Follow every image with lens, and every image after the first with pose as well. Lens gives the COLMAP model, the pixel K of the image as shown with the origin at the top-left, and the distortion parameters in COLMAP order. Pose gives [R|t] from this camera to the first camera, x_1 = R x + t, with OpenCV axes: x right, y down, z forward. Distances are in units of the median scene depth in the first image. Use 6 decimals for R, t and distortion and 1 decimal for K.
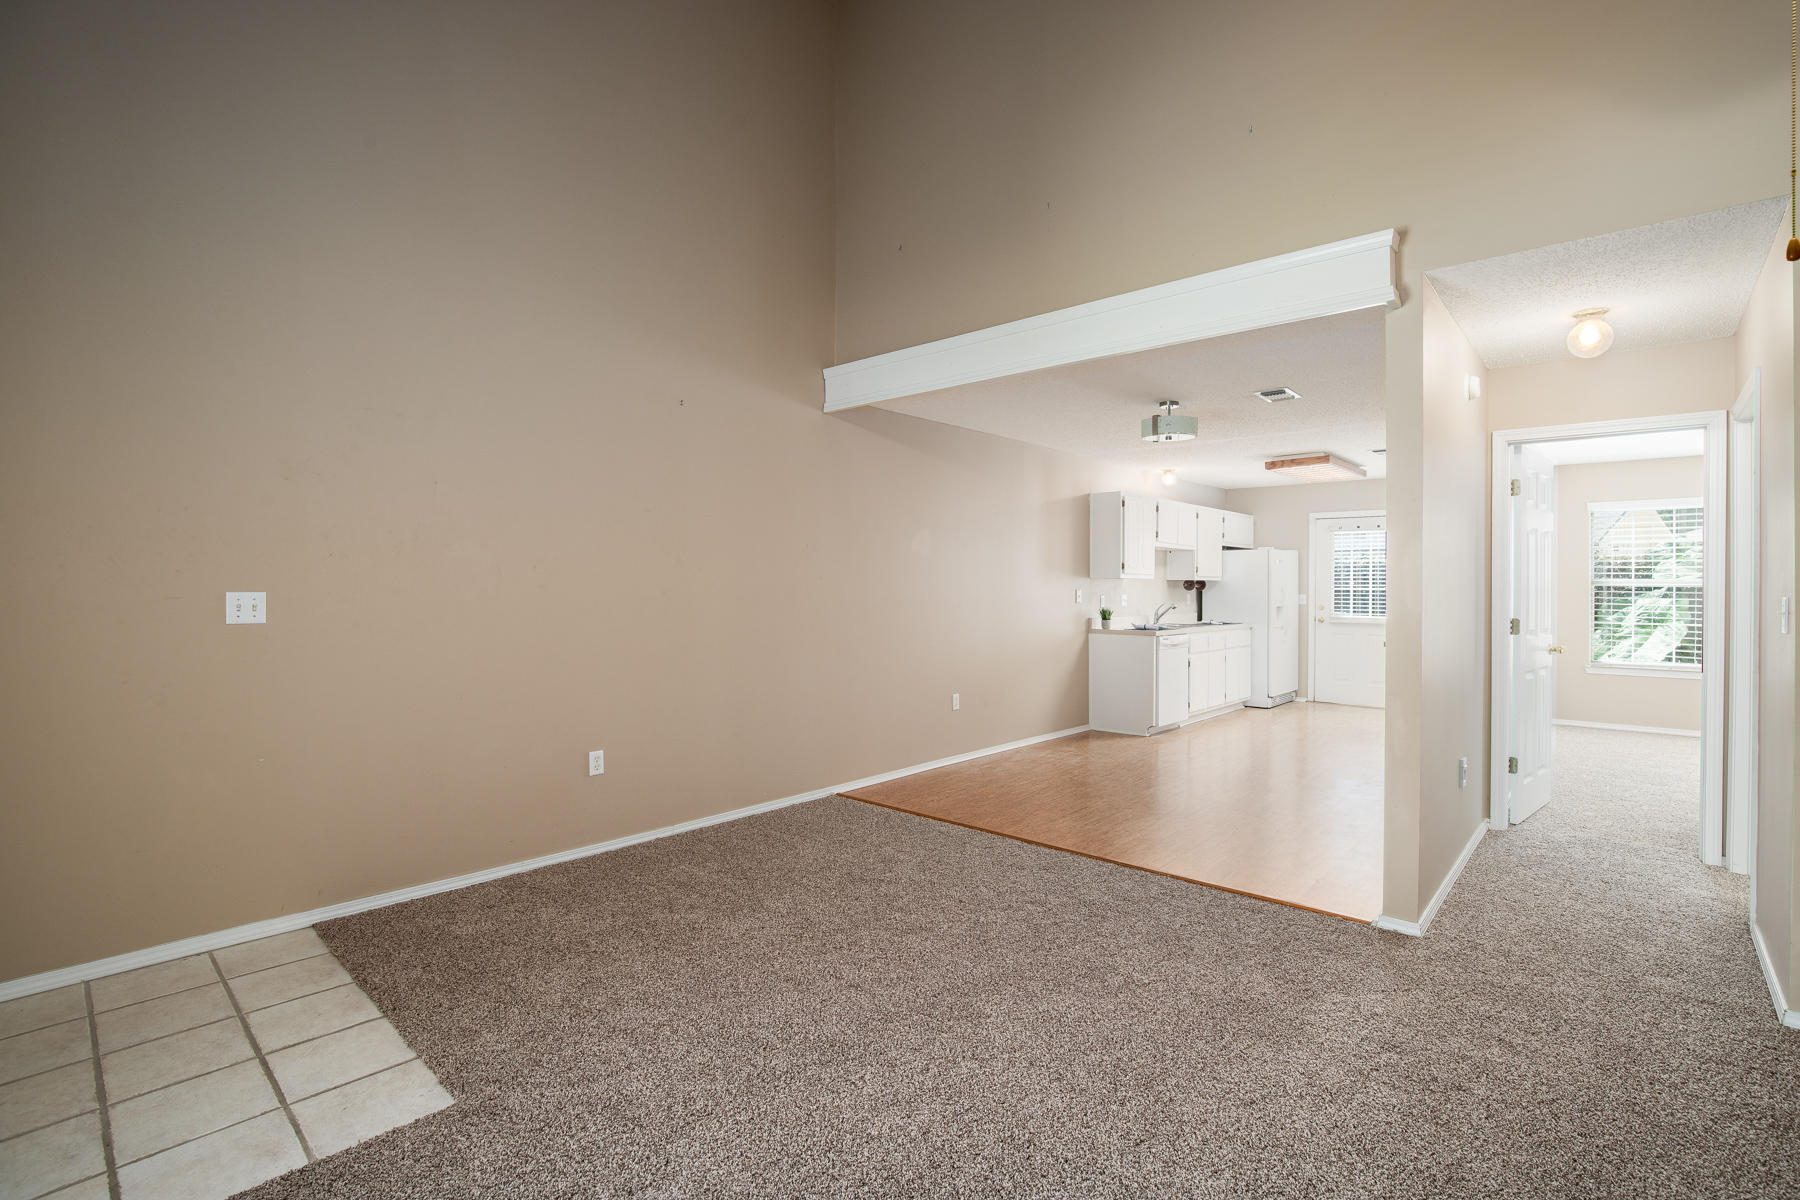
lens RADIAL K [[827.4, 0, 907.0], [0, 827.4, 592.1], [0, 0, 1]] dist [-0.019752, 0.006240]
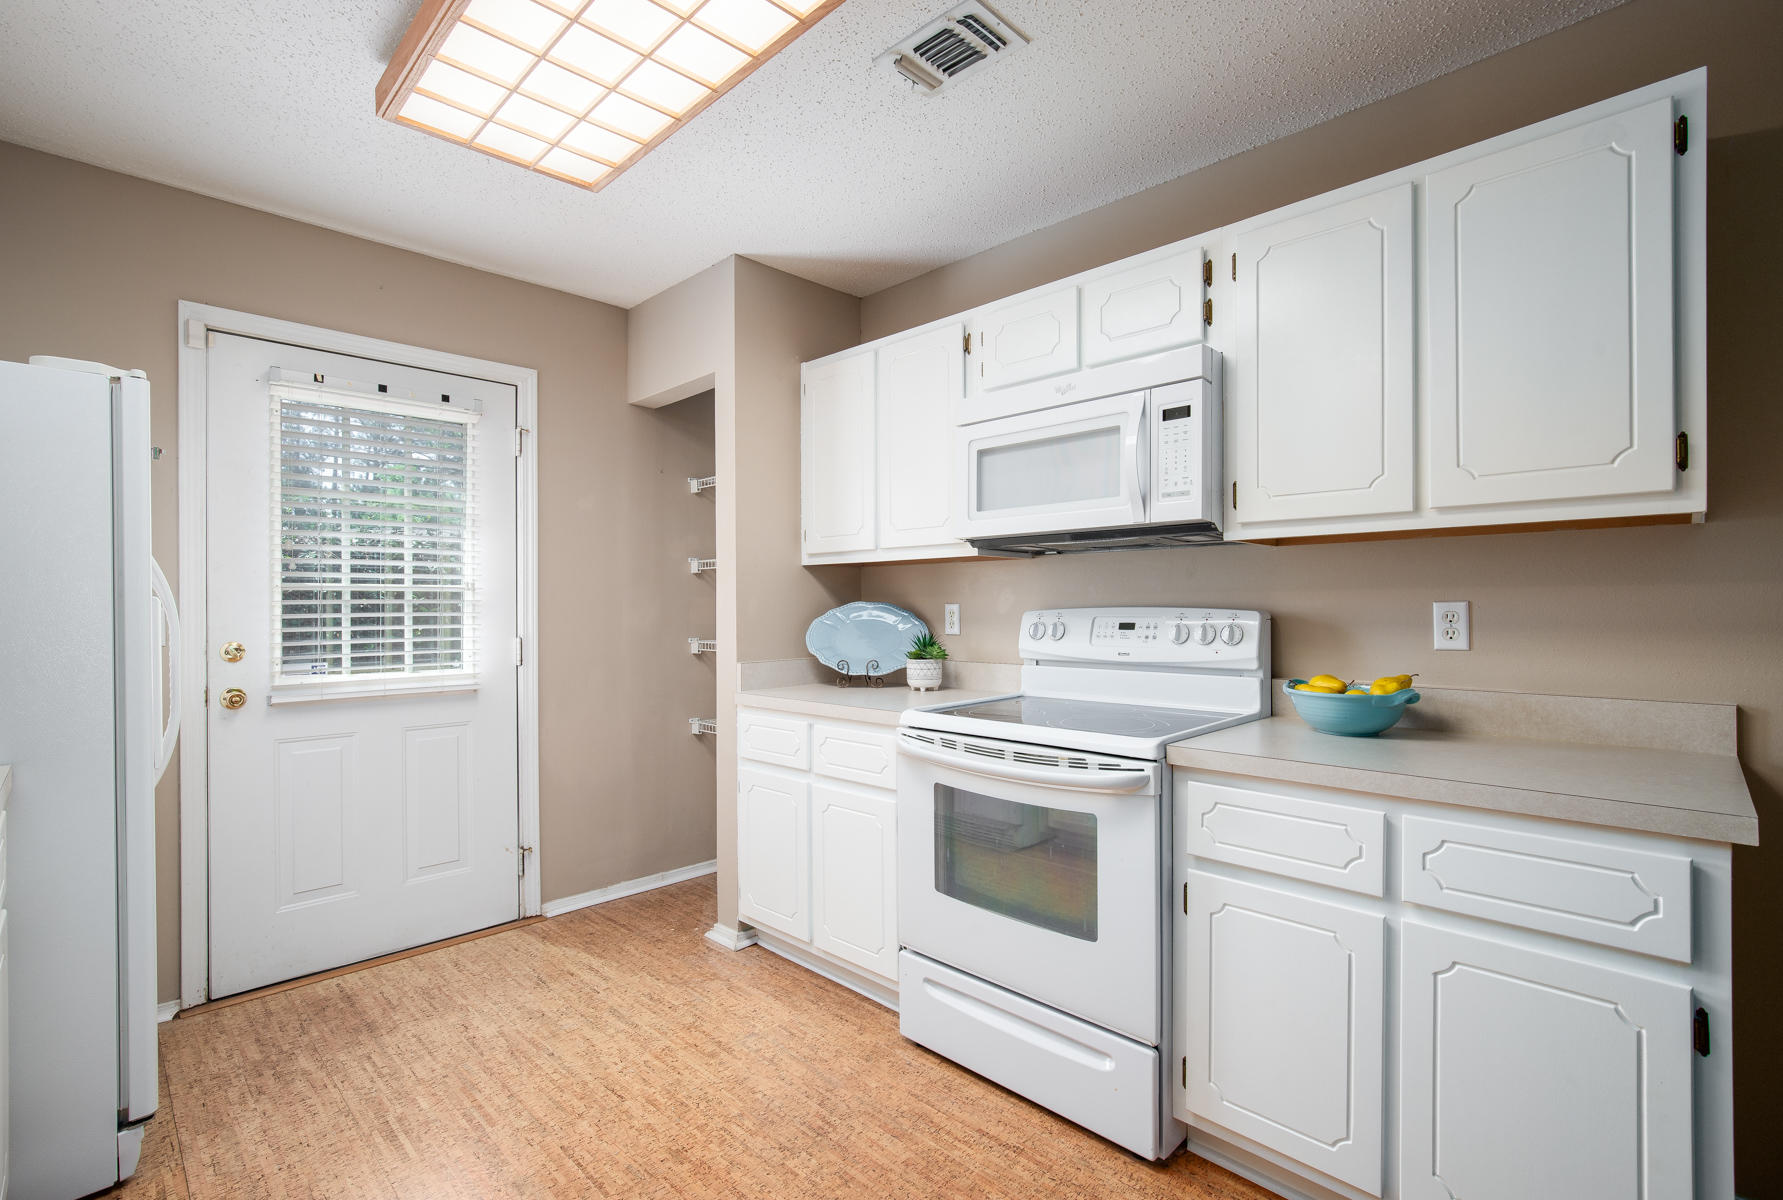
lens RADIAL K [[818.2, 0, 891.4], [0, 818.2, 604.9], [0, 0, 1]] dist [-0.008116, 0.003267]
pose [[0.052253, -0.004458, 0.998624, 0.299644], [0.011614, 0.999925, 0.003856, 0.004787], [-0.998566, 0.011396, 0.052301, 0.950484]]
